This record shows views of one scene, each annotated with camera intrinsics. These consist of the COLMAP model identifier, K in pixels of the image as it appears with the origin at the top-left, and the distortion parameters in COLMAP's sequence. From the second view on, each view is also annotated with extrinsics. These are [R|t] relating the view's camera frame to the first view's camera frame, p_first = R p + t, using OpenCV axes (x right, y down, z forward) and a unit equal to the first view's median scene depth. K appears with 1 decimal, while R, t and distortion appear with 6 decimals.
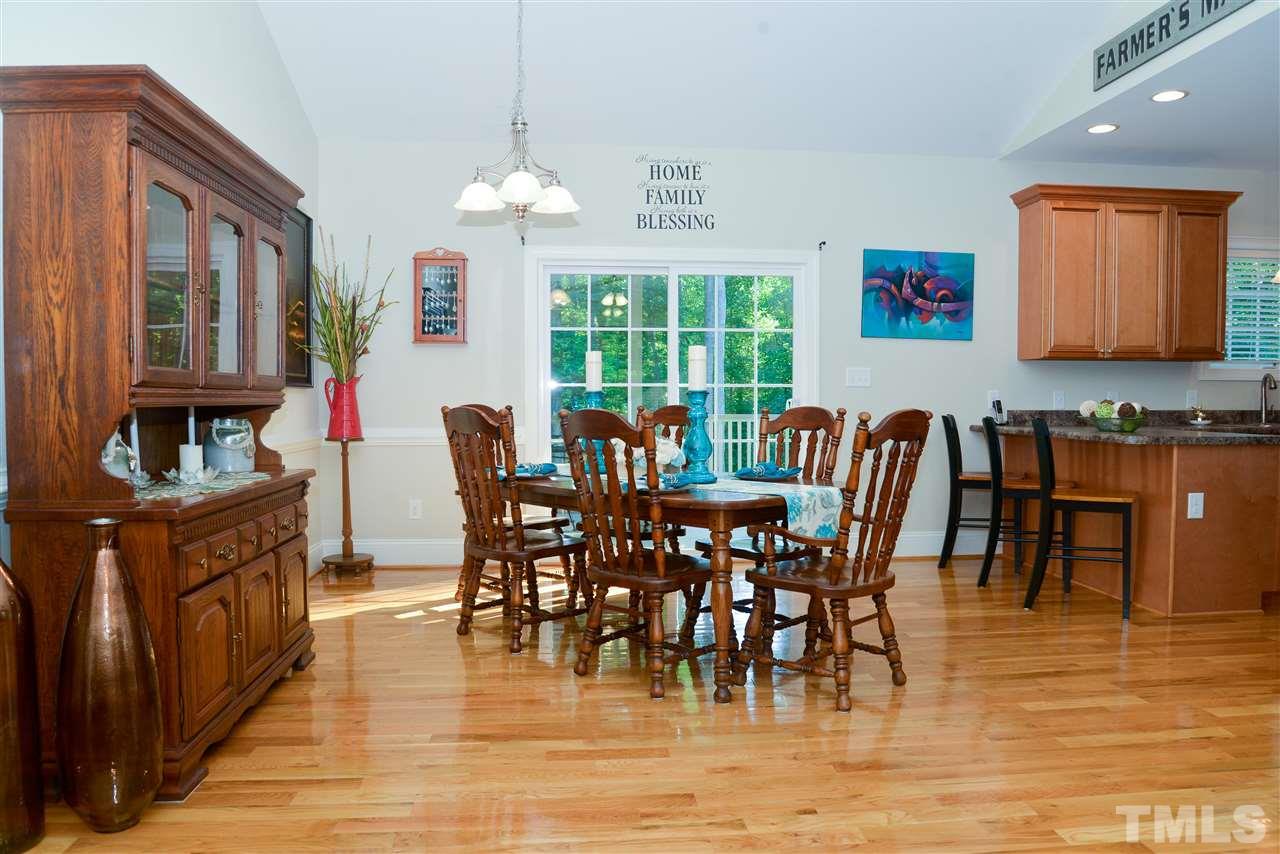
lens RADIAL K [[877.0, 0, 640.0], [0, 877.0, 427.0], [0, 0, 1]] dist [-0.063223, 0.003780]
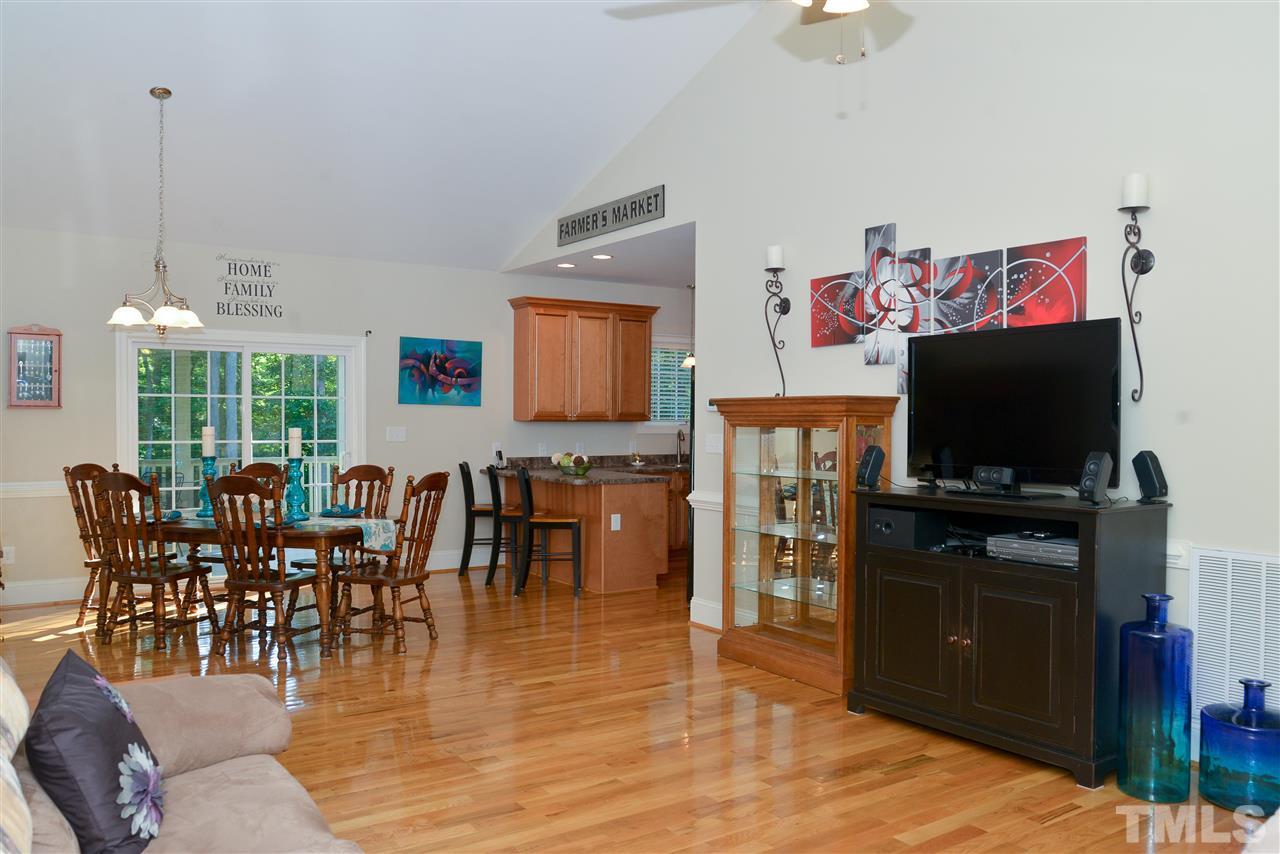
lens RADIAL K [[997.2, 0, 639.3], [0, 997.2, 442.5], [0, 0, 1]] dist [-0.062462, 0.004421]
pose [[0.875579, -0.008407, 0.483002, -0.172531], [0.012522, 0.999908, -0.005297, -0.038498], [-0.482913, 0.010687, 0.875603, -0.547344]]
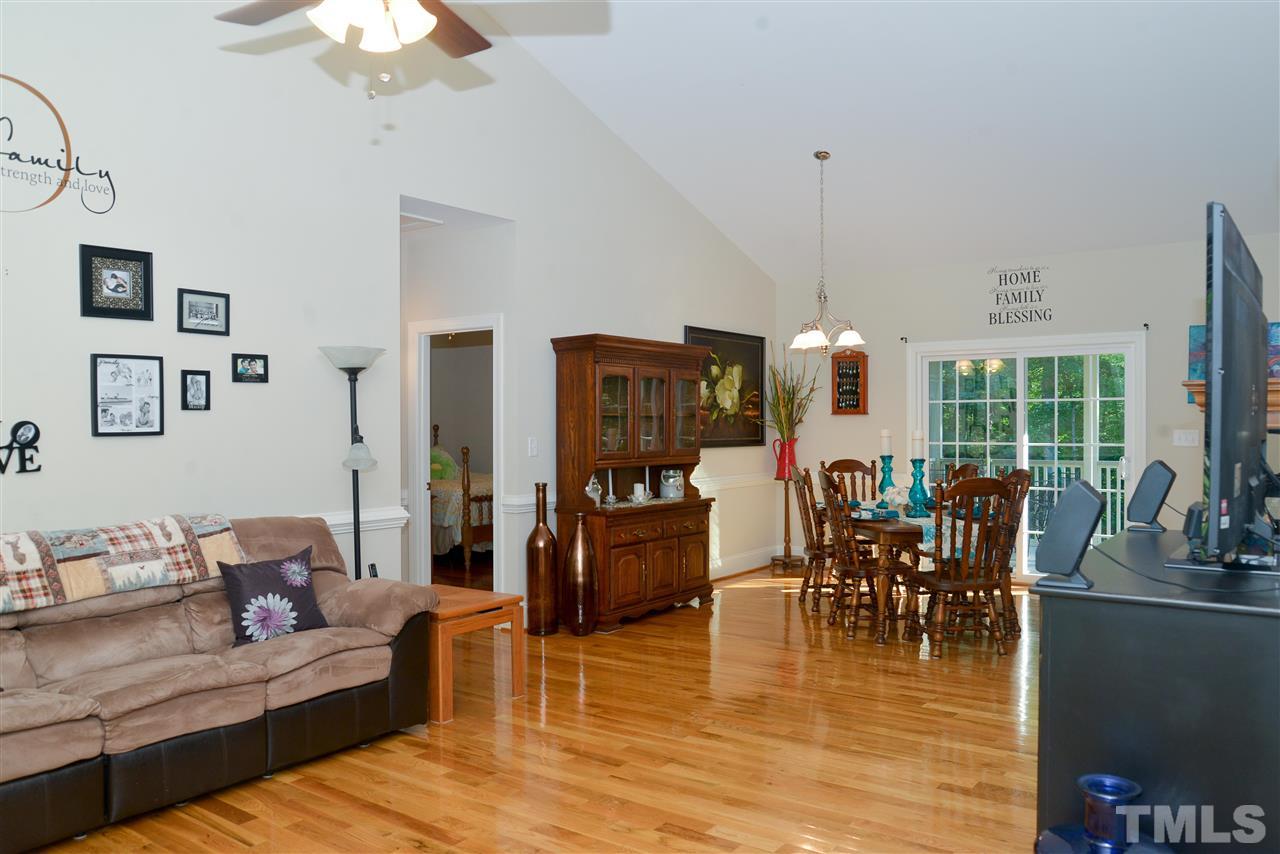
lens RADIAL K [[960.3, 0, 640.0], [0, 960.3, 427.0], [0, 0, 1]] dist [-0.015177, 0.004087]
pose [[0.750070, -0.002047, -0.661355, 0.624828], [-0.015484, 0.999667, -0.020655, -0.041664], [0.661177, 0.025733, 0.749788, -0.466840]]
